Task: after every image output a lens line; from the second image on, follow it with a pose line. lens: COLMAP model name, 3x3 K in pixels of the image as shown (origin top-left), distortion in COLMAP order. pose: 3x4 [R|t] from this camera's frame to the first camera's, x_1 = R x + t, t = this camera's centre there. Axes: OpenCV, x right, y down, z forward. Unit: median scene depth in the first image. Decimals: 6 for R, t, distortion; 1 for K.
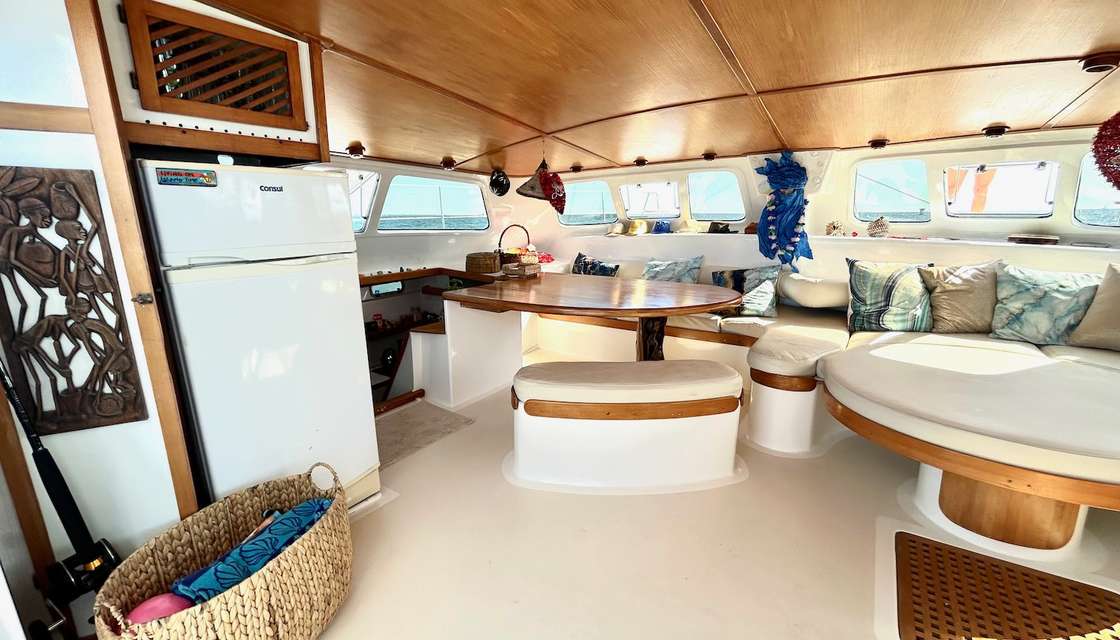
lens RADIAL K [[460.4, 0, 560.0], [0, 460.4, 320.0], [0, 0, 1]] dist [0.000289, -0.000019]
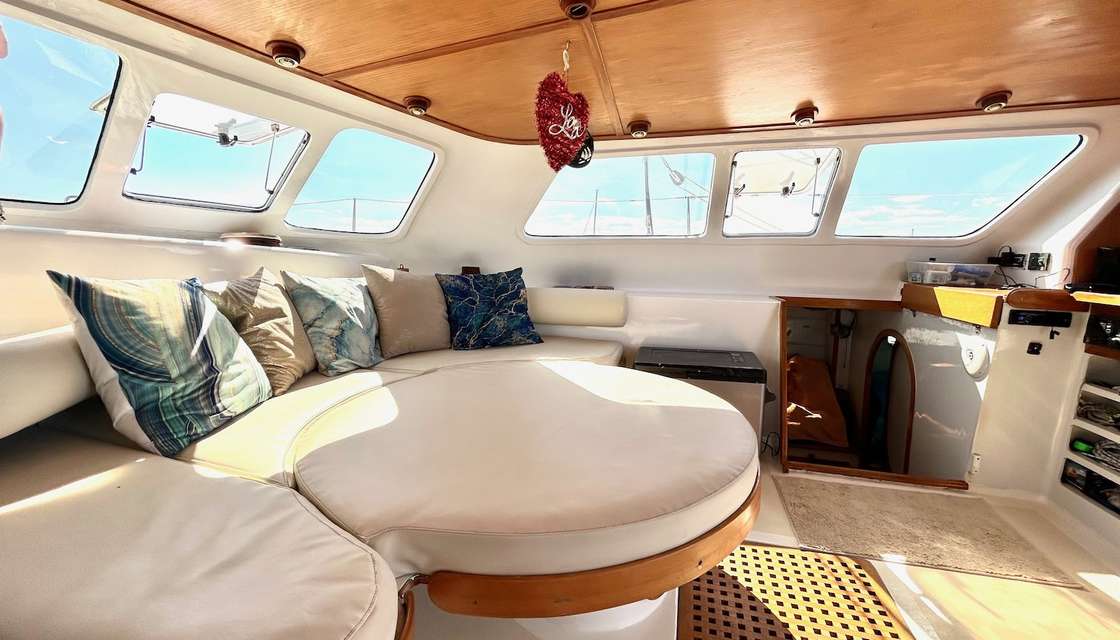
lens RADIAL K [[460.4, 0, 560.0], [0, 460.4, 320.0], [0, 0, 1]] dist [0.000289, -0.000019]
pose [[-0.328116, -0.109190, 0.938306, 0.174178], [0.202165, 0.962166, 0.182662, -0.090342], [-0.922751, 0.249627, -0.293628, 0.795269]]
